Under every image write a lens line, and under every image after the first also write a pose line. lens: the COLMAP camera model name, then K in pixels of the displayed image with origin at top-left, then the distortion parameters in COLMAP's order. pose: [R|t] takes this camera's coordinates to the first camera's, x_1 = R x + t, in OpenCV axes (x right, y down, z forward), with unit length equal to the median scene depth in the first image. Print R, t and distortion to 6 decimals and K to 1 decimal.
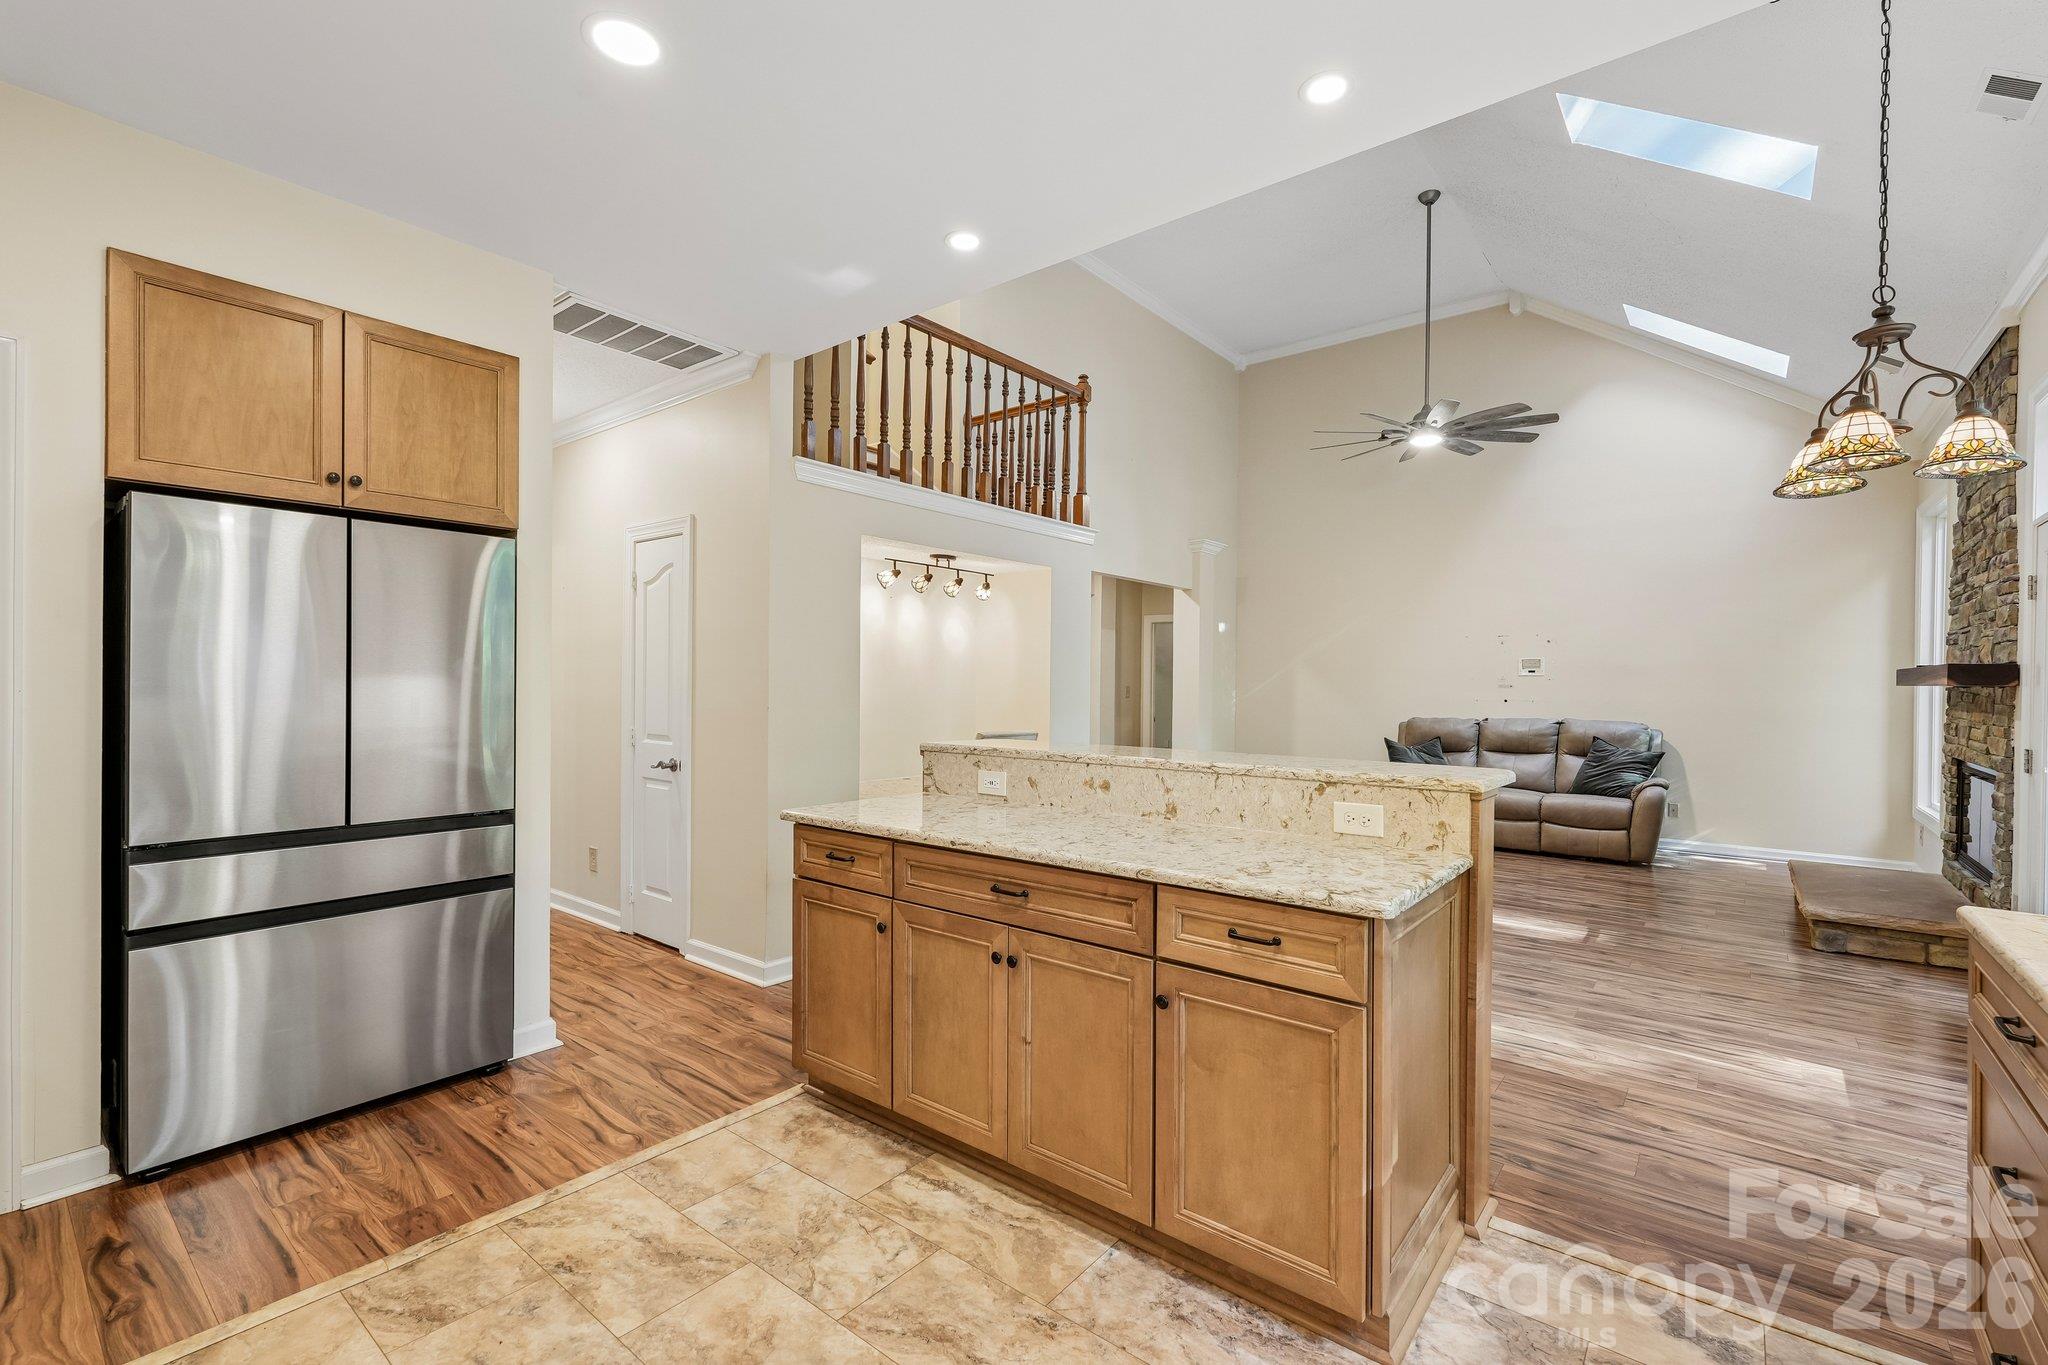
lens RADIAL K [[884.9, 0, 1027.9], [0, 884.9, 686.0], [0, 0, 1]] dist [0.001797, -0.000117]
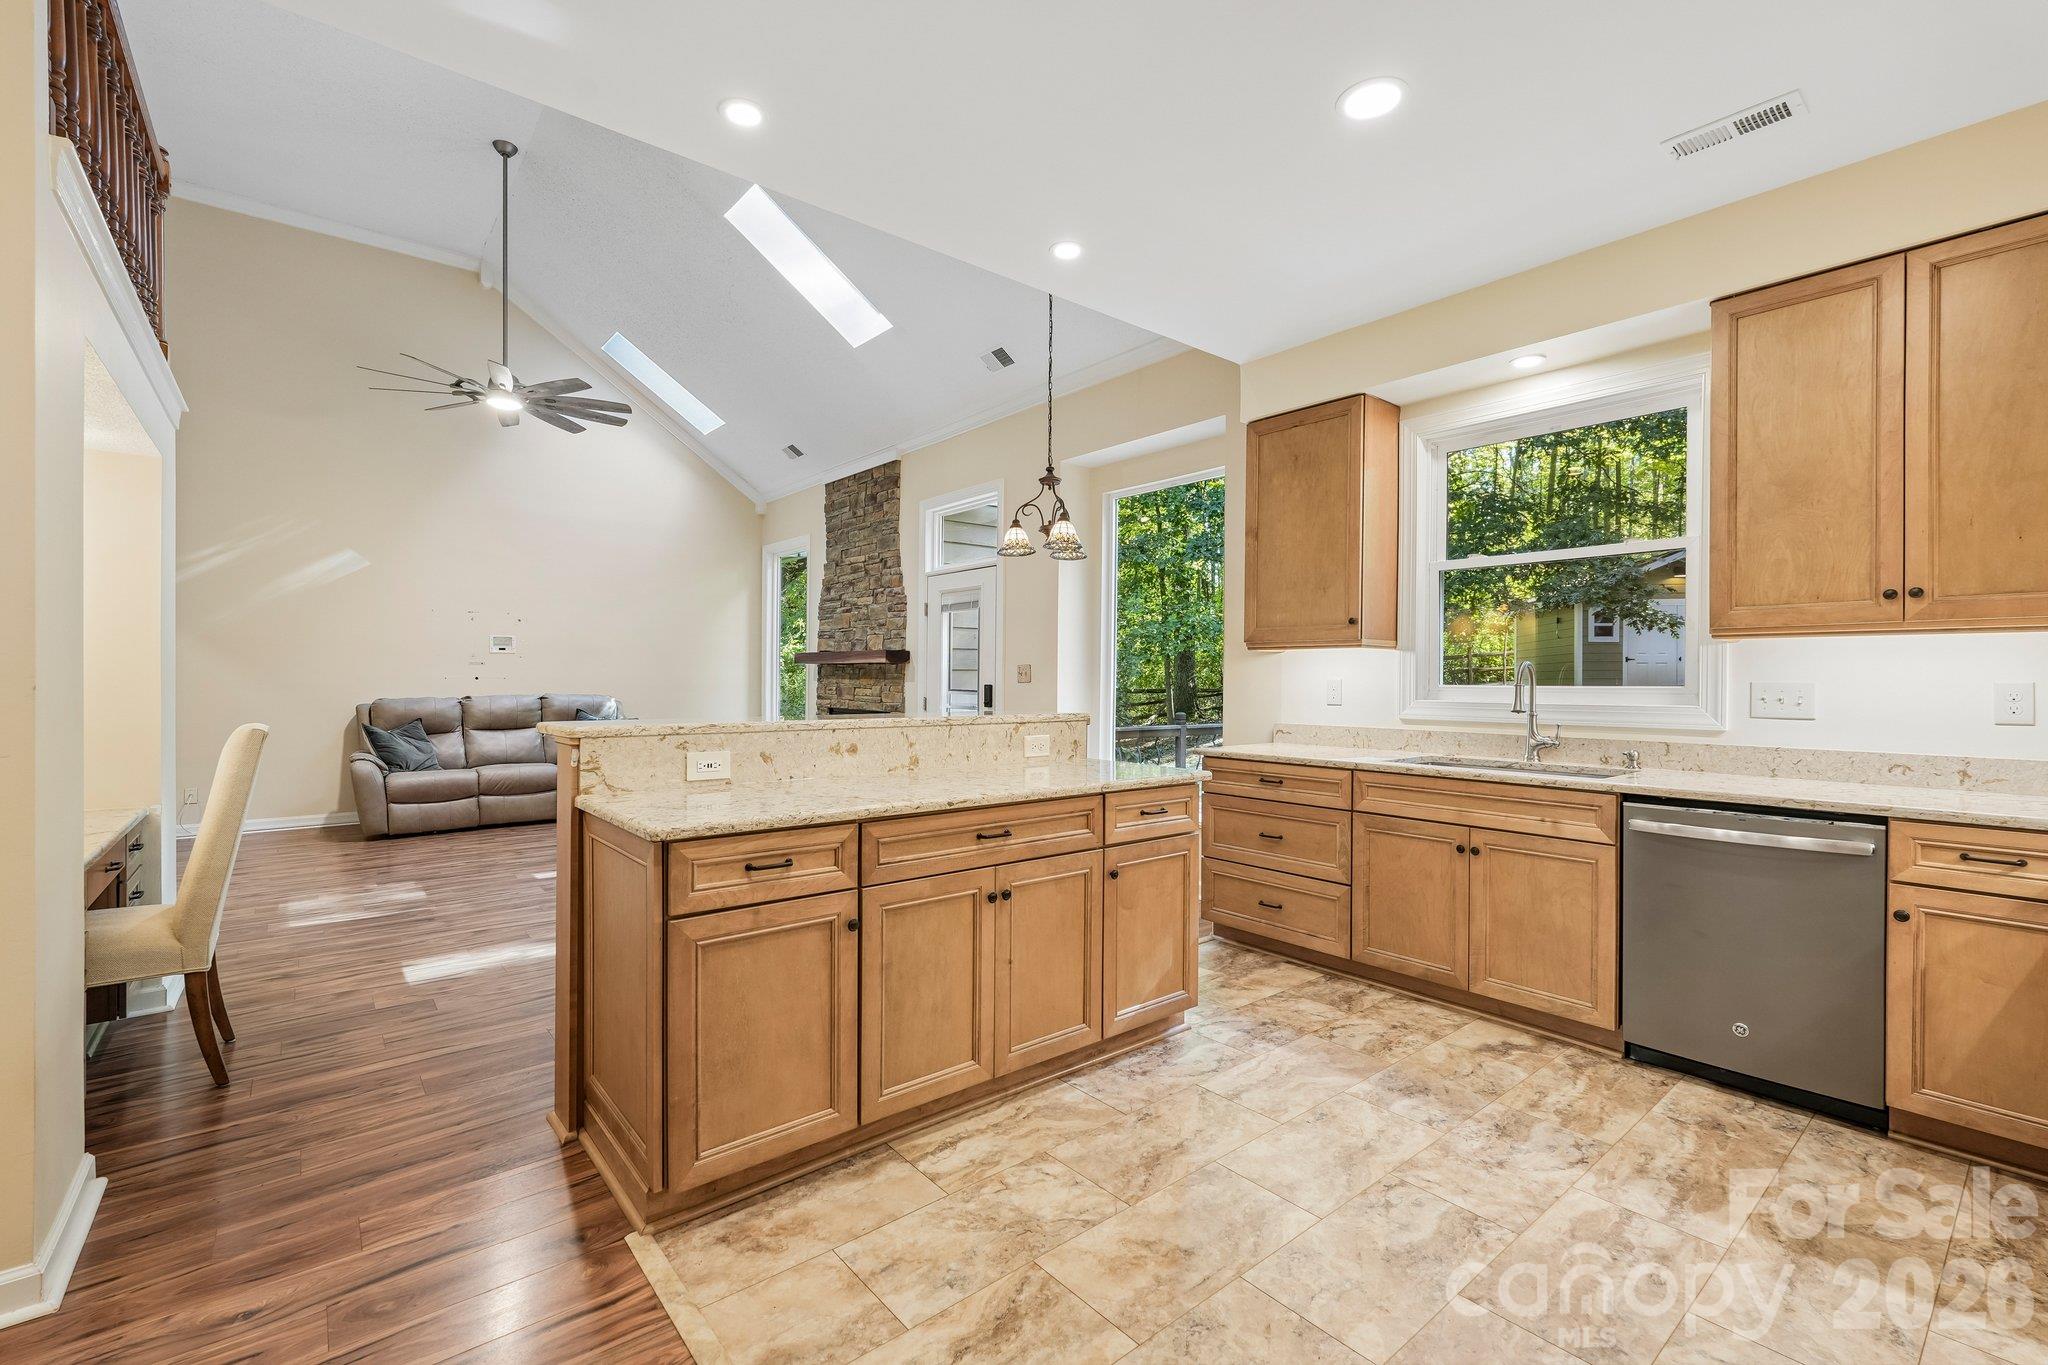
lens RADIAL K [[884.9, 0, 1025.9], [0, 884.9, 686.0], [0, 0, 1]] dist [0.001797, -0.000117]
pose [[0.202021, -0.016786, 0.979237, -0.705767], [-0.001776, 0.999845, 0.017506, 0.016746], [-0.979380, -0.005276, 0.201960, 0.476966]]
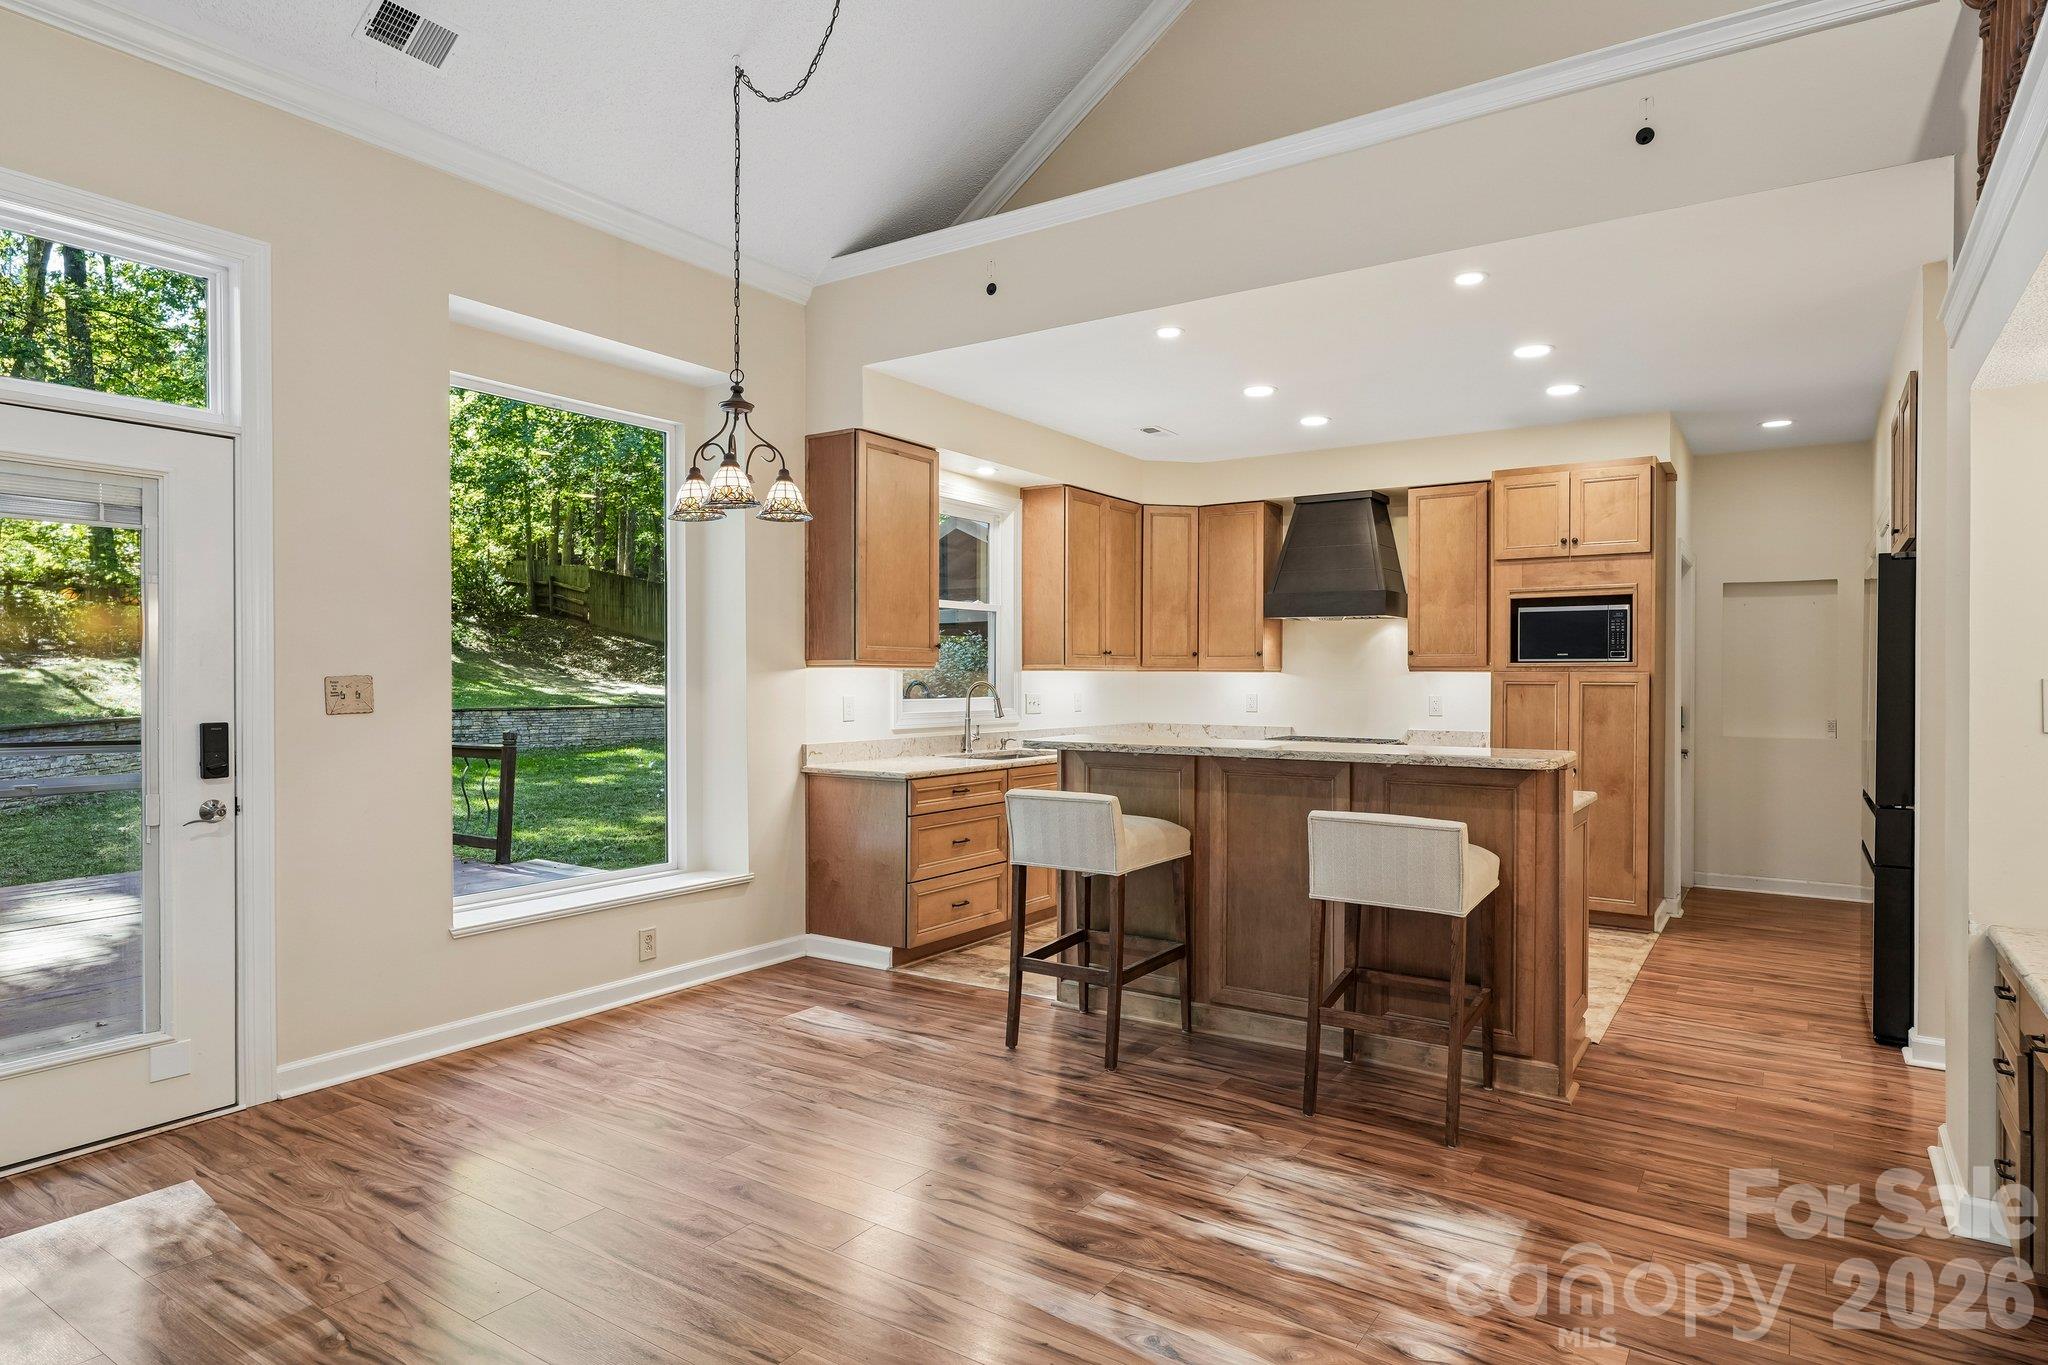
lens RADIAL K [[1150.9, 0, 1025.9], [0, 1150.9, 685.4], [0, 0, 1]] dist [-0.000652, 0.002238]
pose [[-0.996151, -0.011987, -0.086826, 0.496230], [-0.012590, 0.999900, 0.006408, -0.001020], [0.086741, 0.007476, -0.996203, 1.989553]]
